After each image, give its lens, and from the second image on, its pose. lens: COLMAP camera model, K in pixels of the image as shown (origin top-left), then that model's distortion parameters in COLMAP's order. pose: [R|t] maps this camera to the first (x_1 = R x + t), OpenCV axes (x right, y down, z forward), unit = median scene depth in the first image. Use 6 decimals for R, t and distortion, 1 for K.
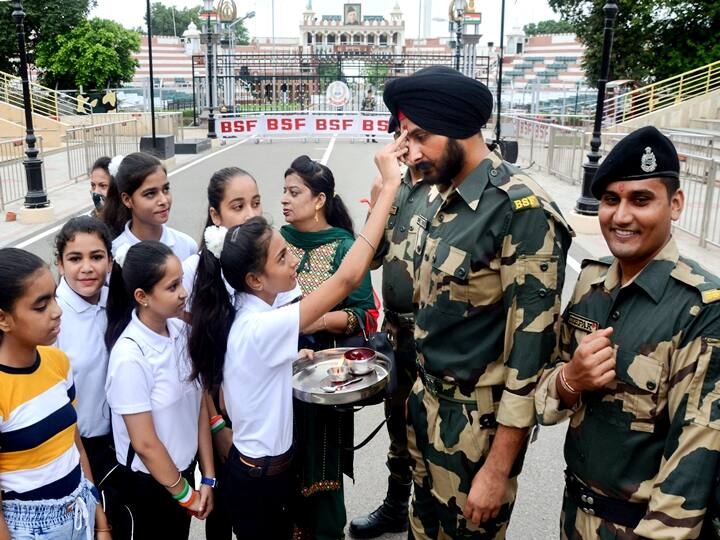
lens RADIAL K [[667.8, 0, 360.0], [0, 667.8, 270.0], [0, 0, 1]] dist [-0.136455, 0.013321]
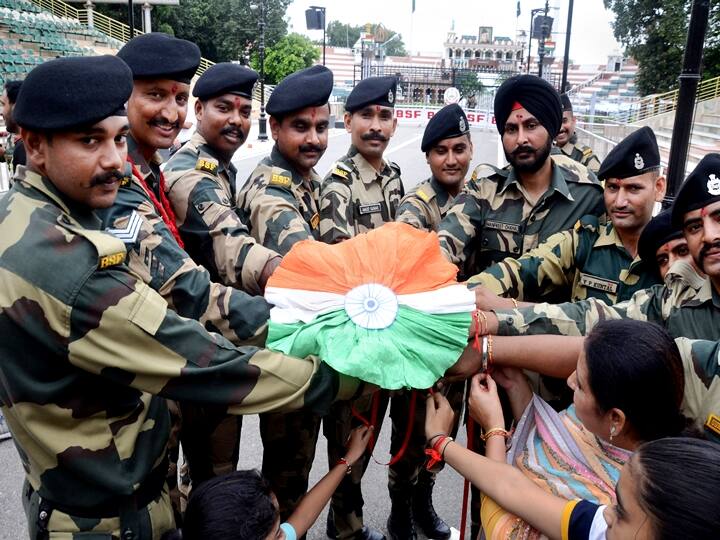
lens RADIAL K [[587.7, 0, 360.0], [0, 587.7, 270.0], [0, 0, 1]] dist [-0.099824, 0.004107]
pose [[0.969093, 0.099223, -0.225861, 0.049077], [-0.093089, 0.994945, 0.037676, 0.040209], [0.228458, -0.015486, 0.973431, -0.141365]]
